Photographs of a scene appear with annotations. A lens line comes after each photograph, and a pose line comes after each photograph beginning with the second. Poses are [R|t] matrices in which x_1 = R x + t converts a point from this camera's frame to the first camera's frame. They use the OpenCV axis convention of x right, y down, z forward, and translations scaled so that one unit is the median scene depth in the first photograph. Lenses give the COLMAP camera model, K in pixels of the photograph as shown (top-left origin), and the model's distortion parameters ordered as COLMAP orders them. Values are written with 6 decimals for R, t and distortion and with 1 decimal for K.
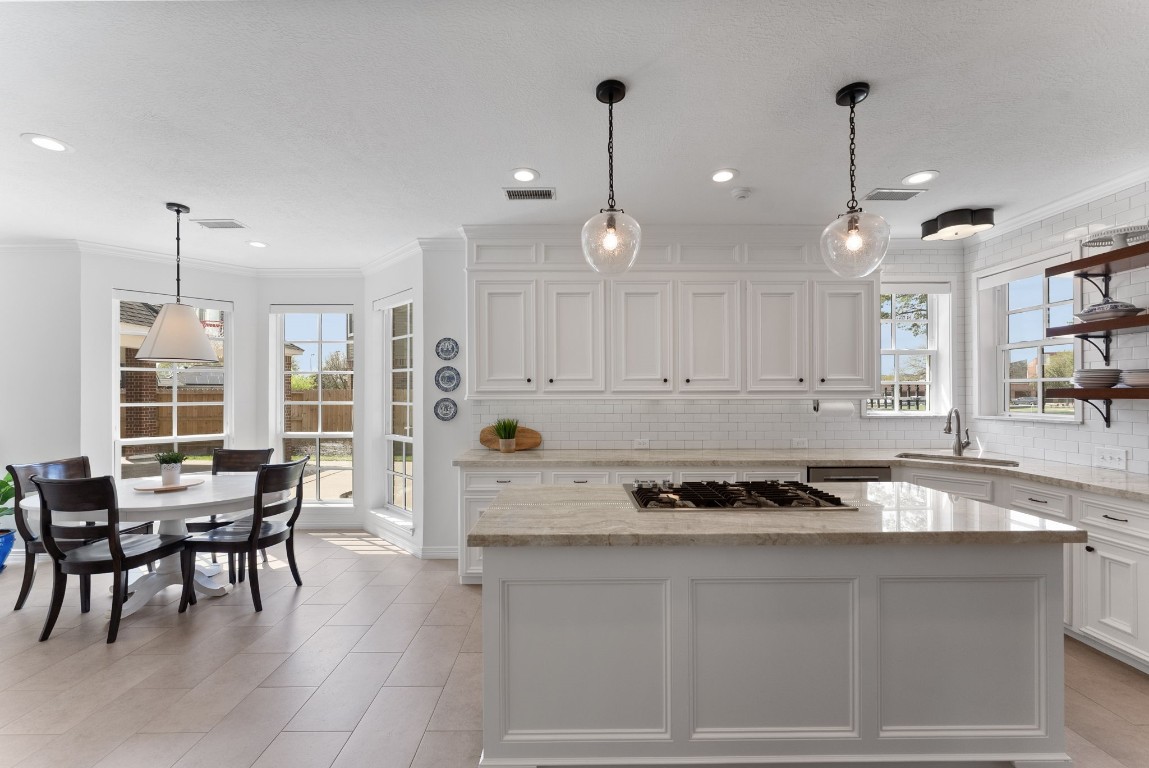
lens RADIAL K [[492.9, 0, 575.6], [0, 492.9, 405.8], [0, 0, 1]] dist [0.002333, 0.000280]
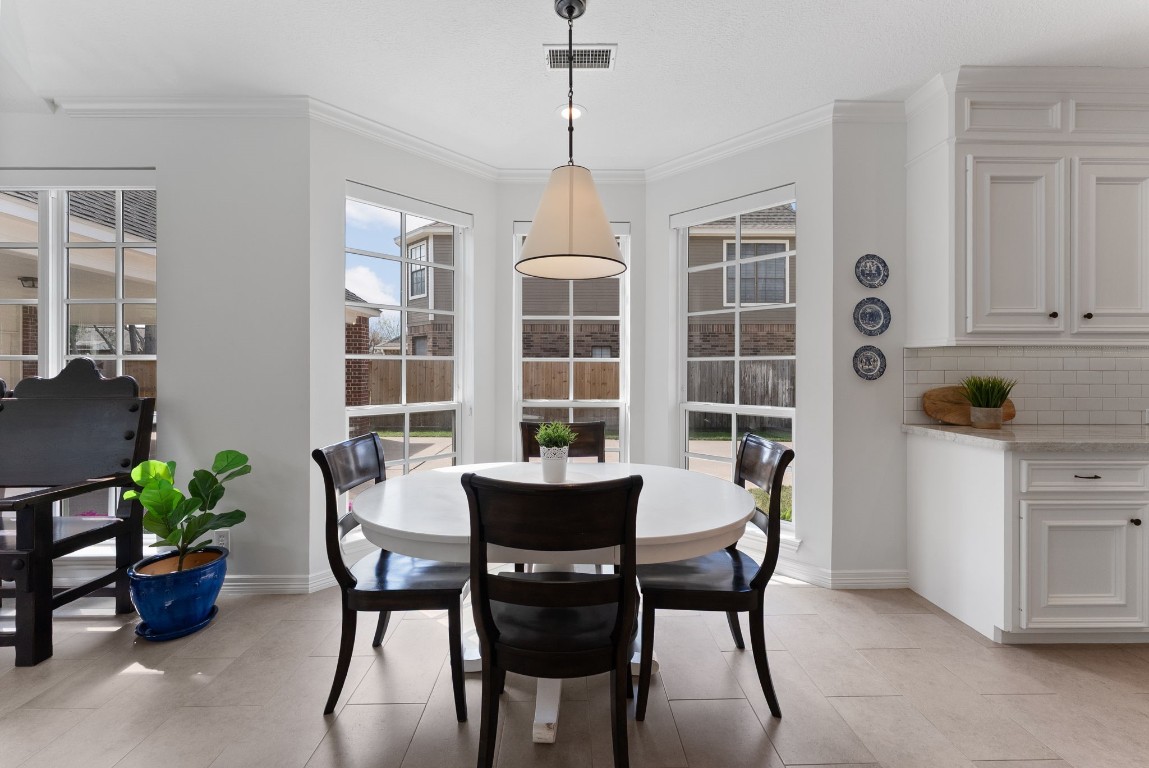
lens RADIAL K [[490.9, 0, 574.5], [0, 490.9, 384.0], [0, 0, 1]] dist [-0.002724, -0.000486]
pose [[0.999854, 0.002896, 0.016854, -0.668887], [-0.003008, 0.999973, 0.006639, 0.032605], [-0.016834, -0.006689, 0.999836, 0.350364]]
